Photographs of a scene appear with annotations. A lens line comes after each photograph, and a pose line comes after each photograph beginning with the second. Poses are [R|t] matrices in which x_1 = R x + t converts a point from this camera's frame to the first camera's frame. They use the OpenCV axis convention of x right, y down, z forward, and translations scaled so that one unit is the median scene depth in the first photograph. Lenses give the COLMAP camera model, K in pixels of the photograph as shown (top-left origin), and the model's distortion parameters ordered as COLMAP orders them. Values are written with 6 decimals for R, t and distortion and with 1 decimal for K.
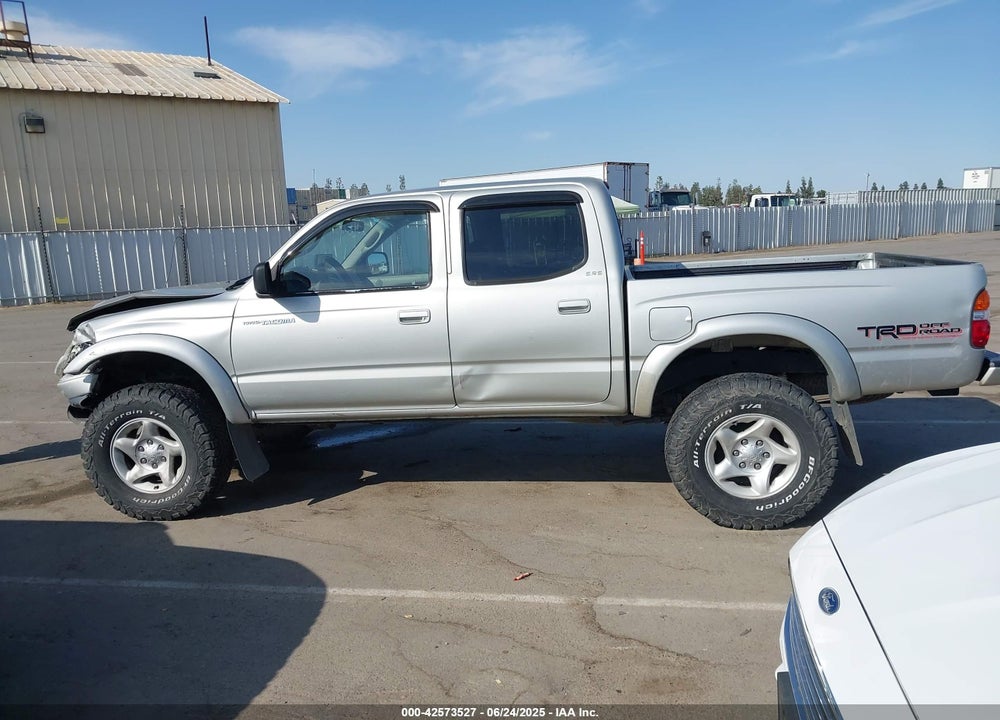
lens RADIAL K [[790.5, 0, 497.9], [0, 790.5, 374.2], [0, 0, 1]] dist [0.001601, -0.001228]
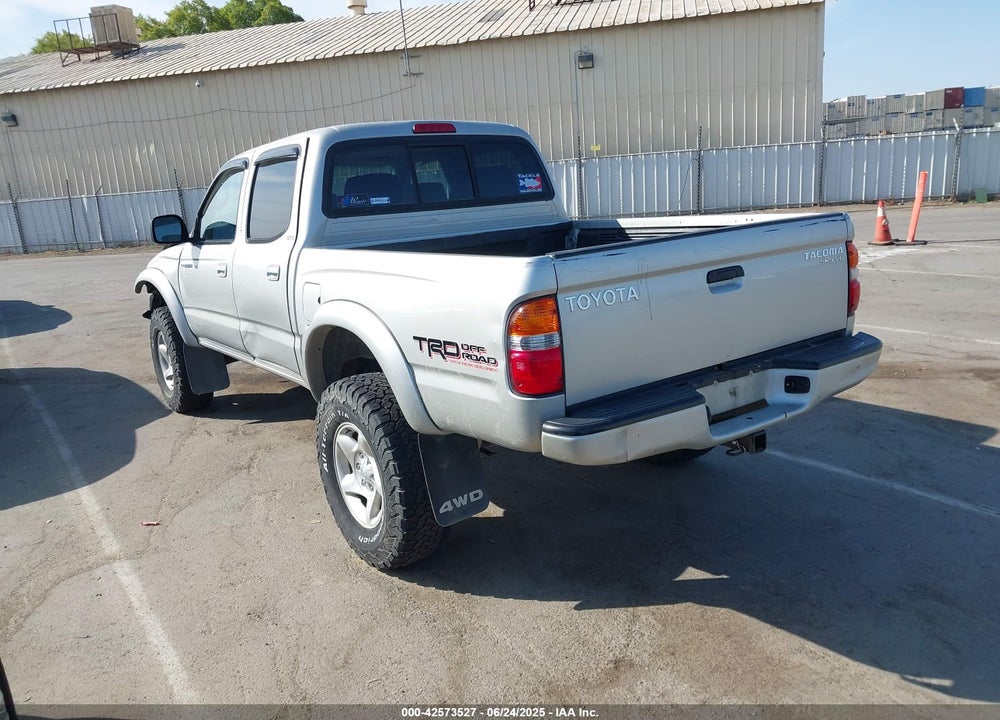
lens RADIAL K [[800.5, 0, 479.3], [0, 800.5, 345.6], [0, 0, 1]] dist [0.077661, -0.138962]
pose [[0.681202, 0.142153, -0.718162, 0.934354], [-0.093083, 0.989824, 0.107633, -0.123403], [0.726153, -0.006471, 0.687502, 0.494399]]
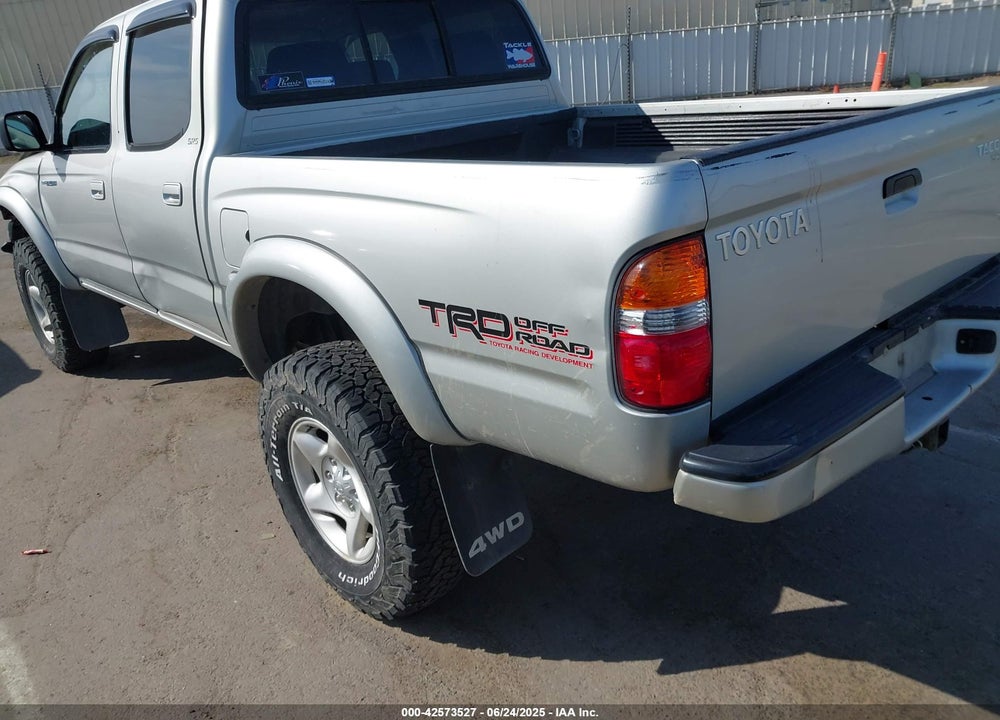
lens RADIAL K [[790.5, 0, 497.9], [0, 790.5, 374.2], [0, 0, 1]] dist [0.001601, -0.001228]
pose [[0.775901, 0.210980, -0.594530, 0.699113], [-0.066038, 0.964405, 0.256052, -0.124370], [0.627389, -0.159410, 0.762215, 0.620996]]
